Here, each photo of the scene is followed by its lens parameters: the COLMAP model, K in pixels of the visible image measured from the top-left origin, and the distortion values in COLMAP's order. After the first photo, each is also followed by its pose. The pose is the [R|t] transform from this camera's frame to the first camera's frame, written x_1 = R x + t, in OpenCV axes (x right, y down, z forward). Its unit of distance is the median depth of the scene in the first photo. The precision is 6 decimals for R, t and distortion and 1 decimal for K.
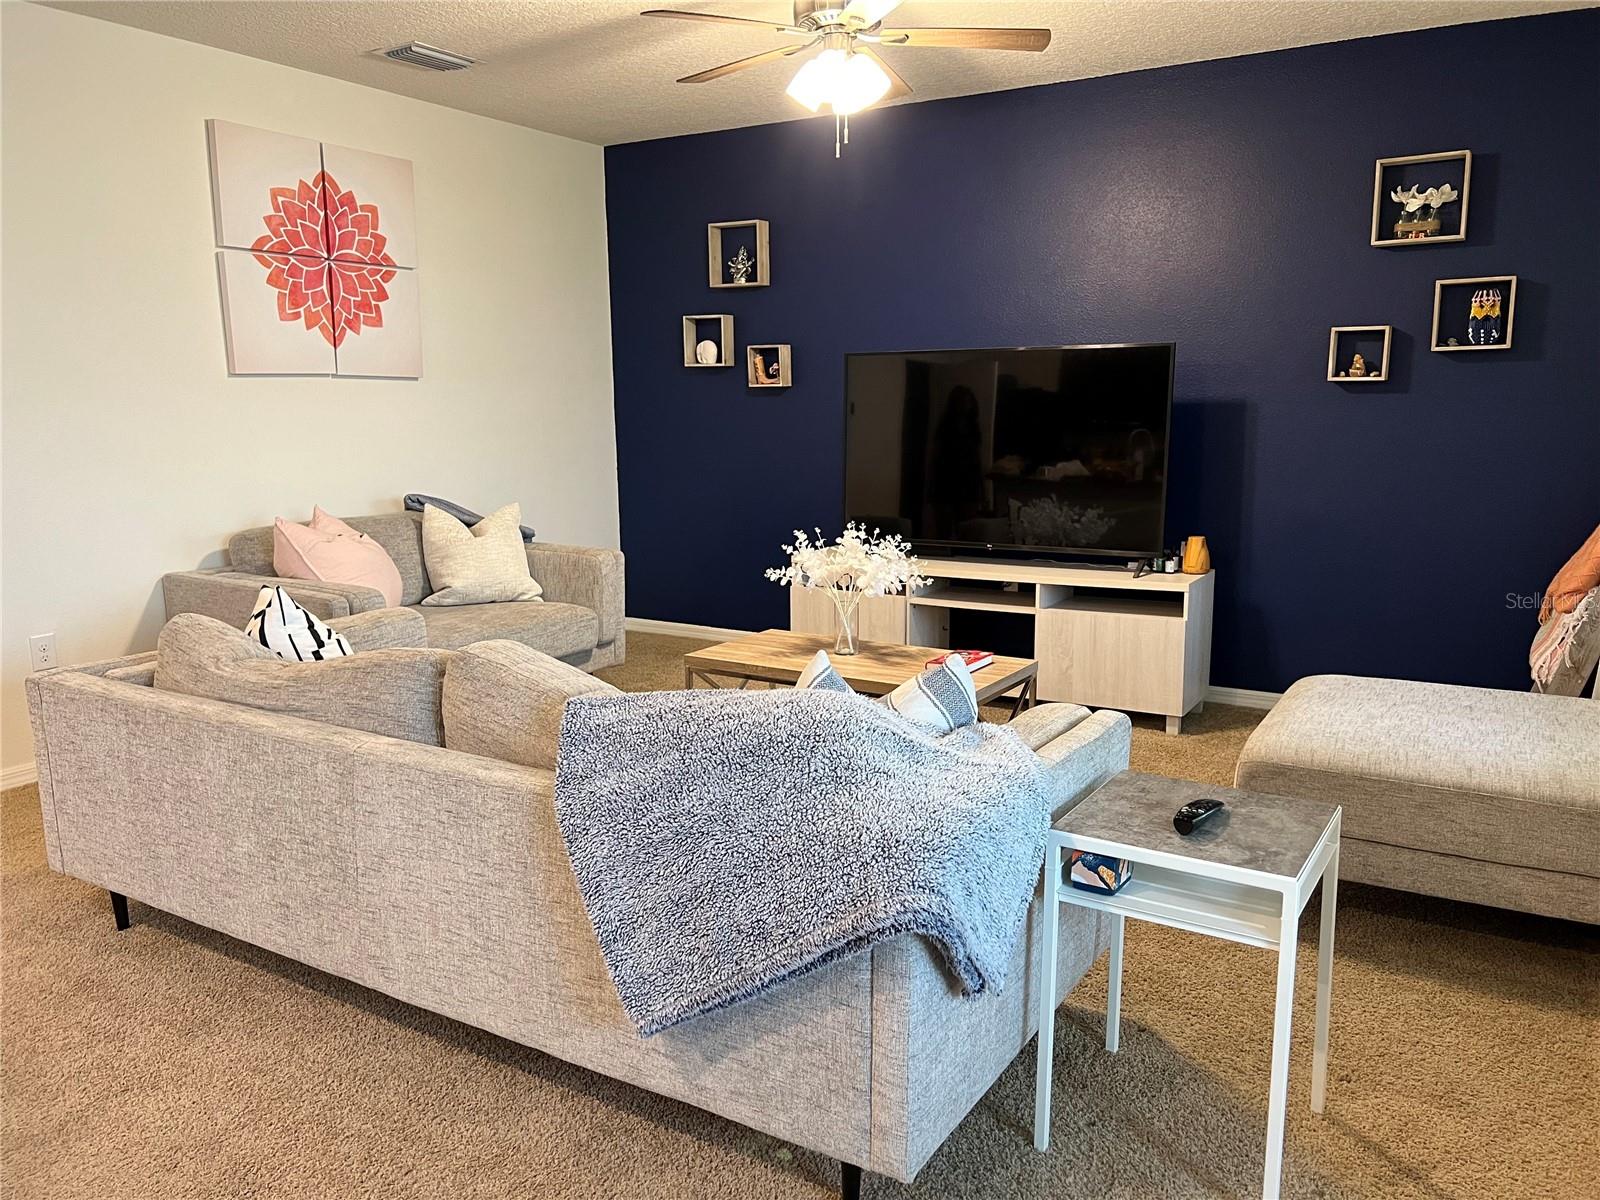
lens RADIAL K [[1198.8, 0, 834.2], [0, 1198.8, 591.8], [0, 0, 1]] dist [0.066605, -0.095939]
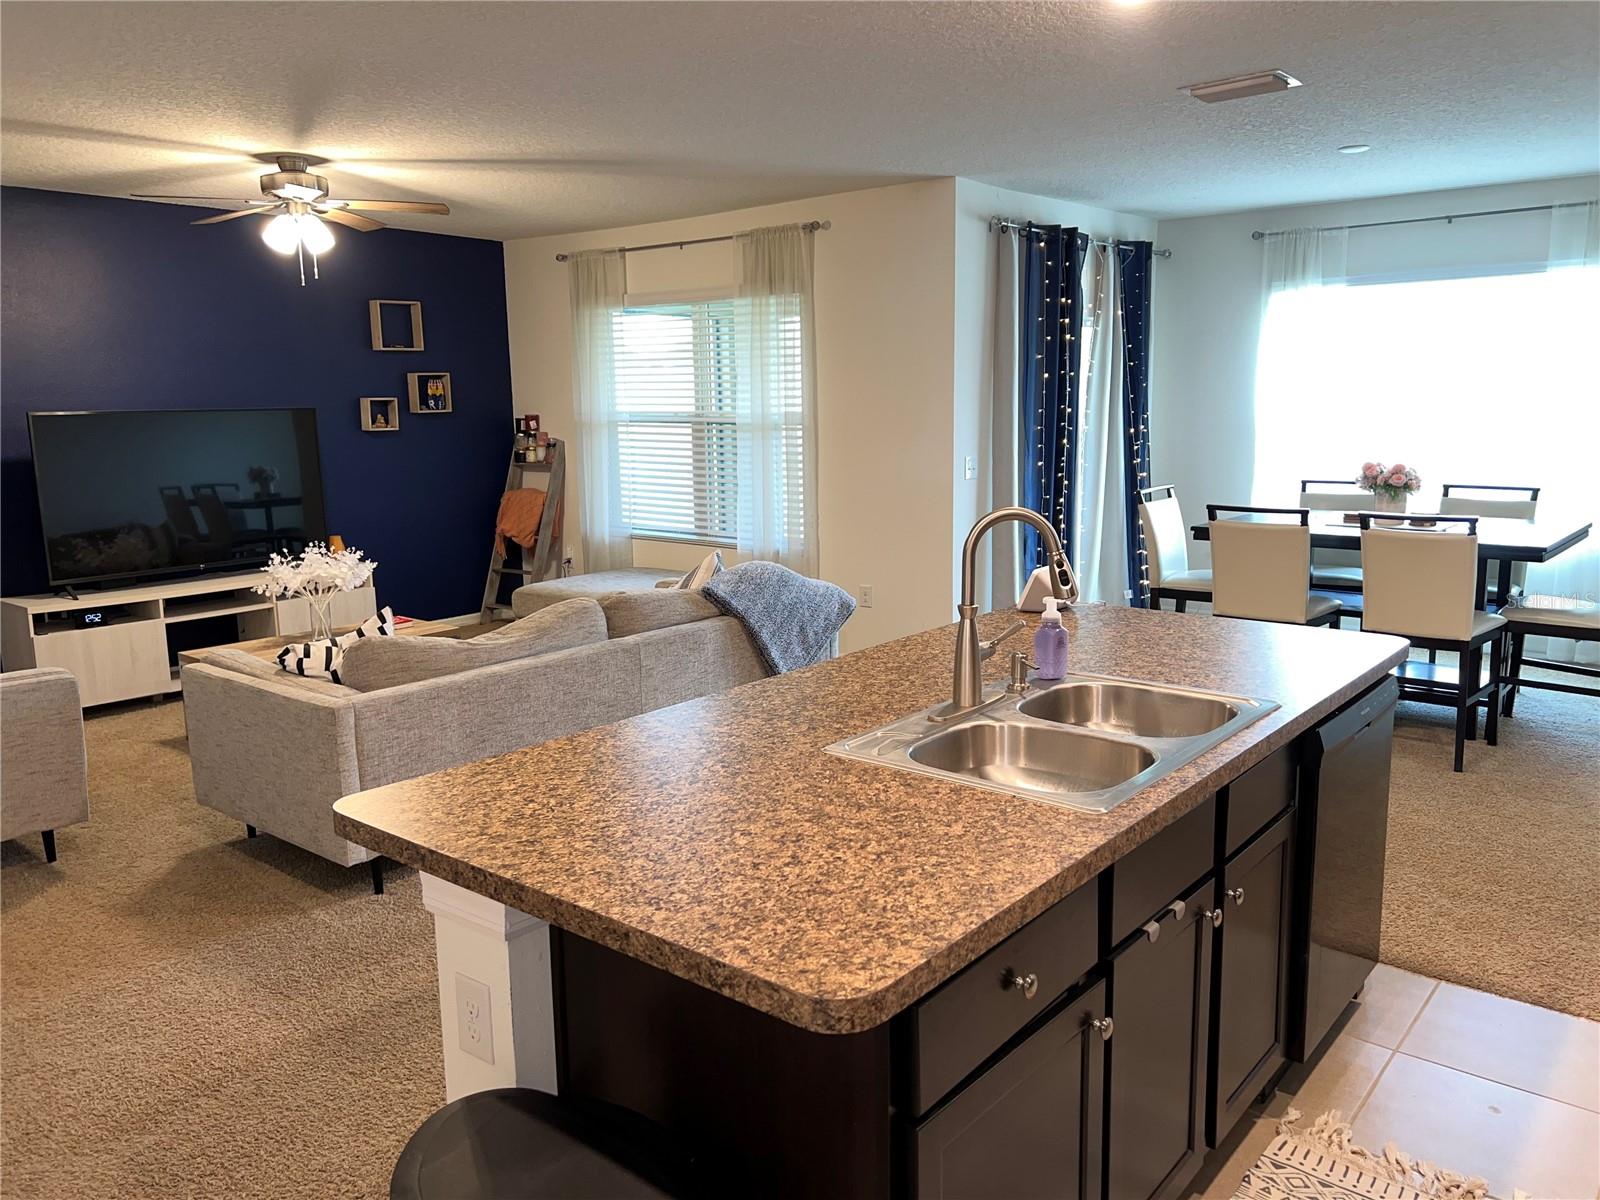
lens RADIAL K [[1198.8, 0, 834.2], [0, 1198.8, 591.8], [0, 0, 1]] dist [0.066605, -0.095939]
pose [[0.132421, -0.154584, 0.979065, -1.127835], [0.170294, 0.976625, 0.131166, -0.071167], [-0.976455, 0.149360, 0.155650, 0.178325]]
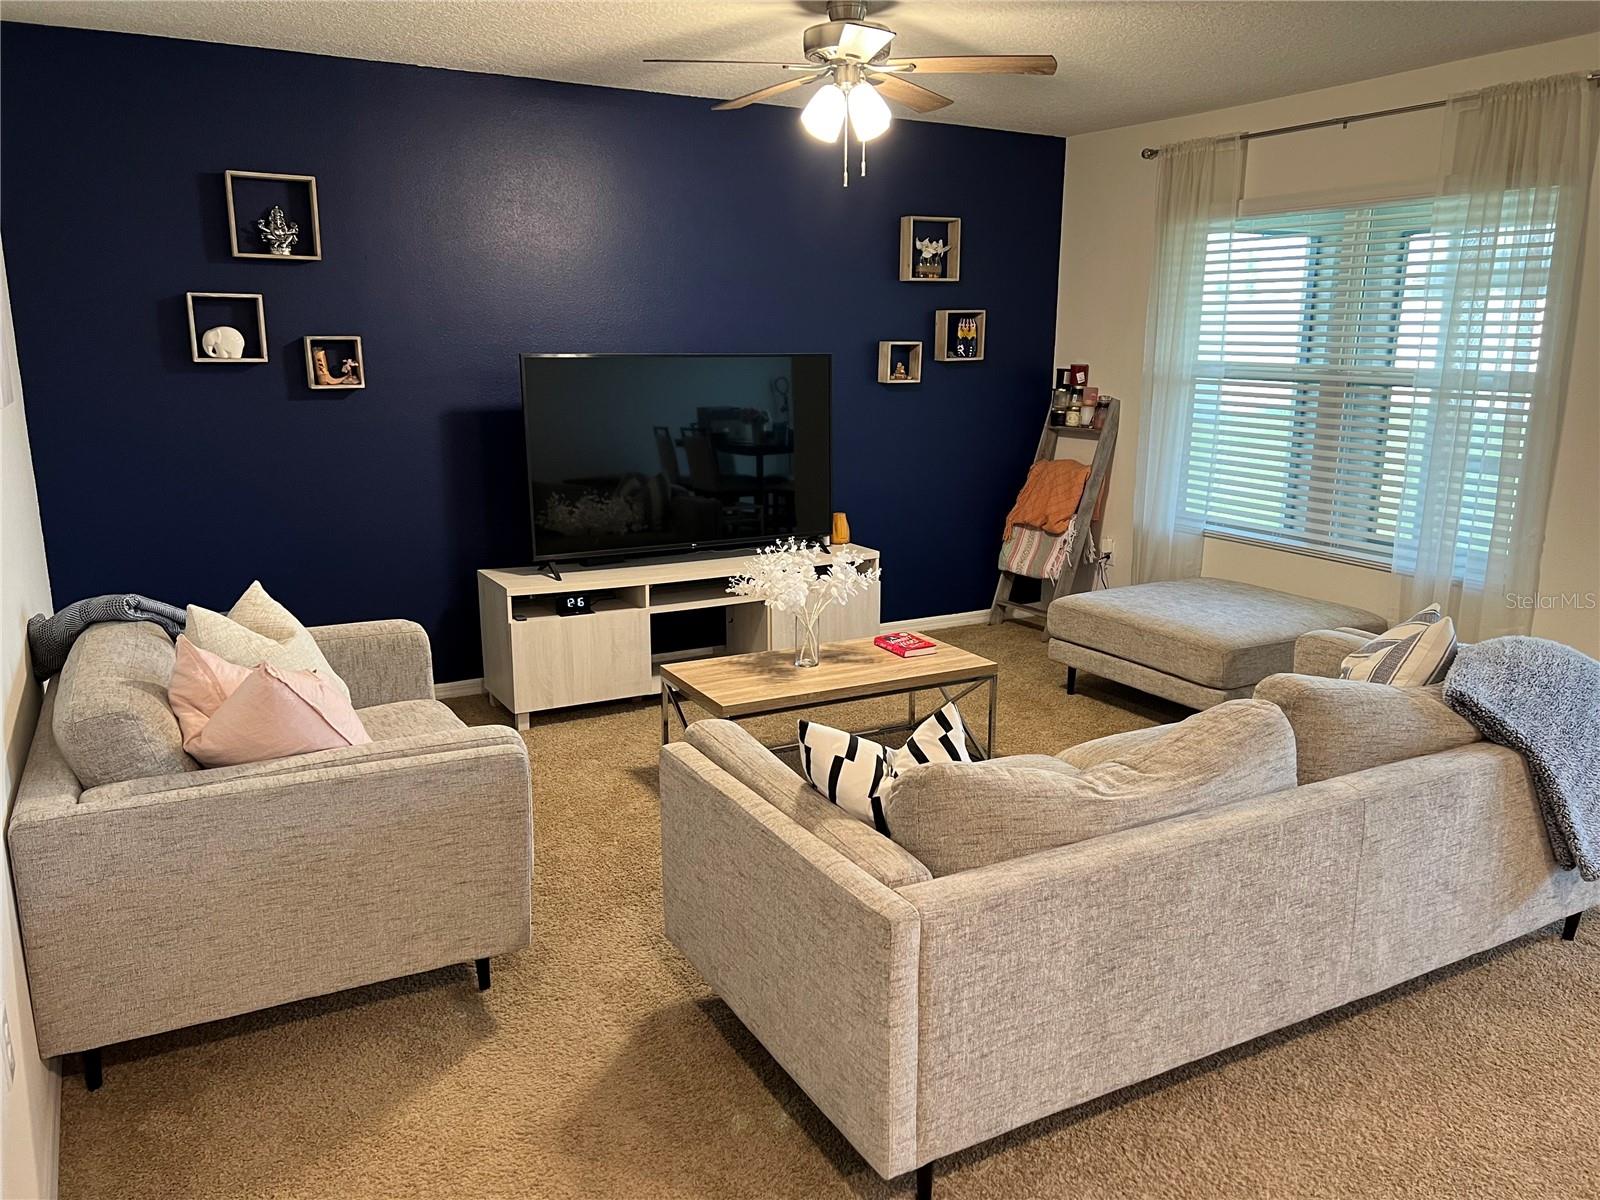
lens RADIAL K [[1186.7, 0, 800.0], [0, 1186.7, 600.0], [0, 0, 1]] dist [0.067460, -0.096767]
pose [[0.502289, -0.180195, 0.845716, -0.771211], [0.130402, 0.982645, 0.131922, -0.126587], [-0.854811, 0.044020, 0.517070, 0.431082]]
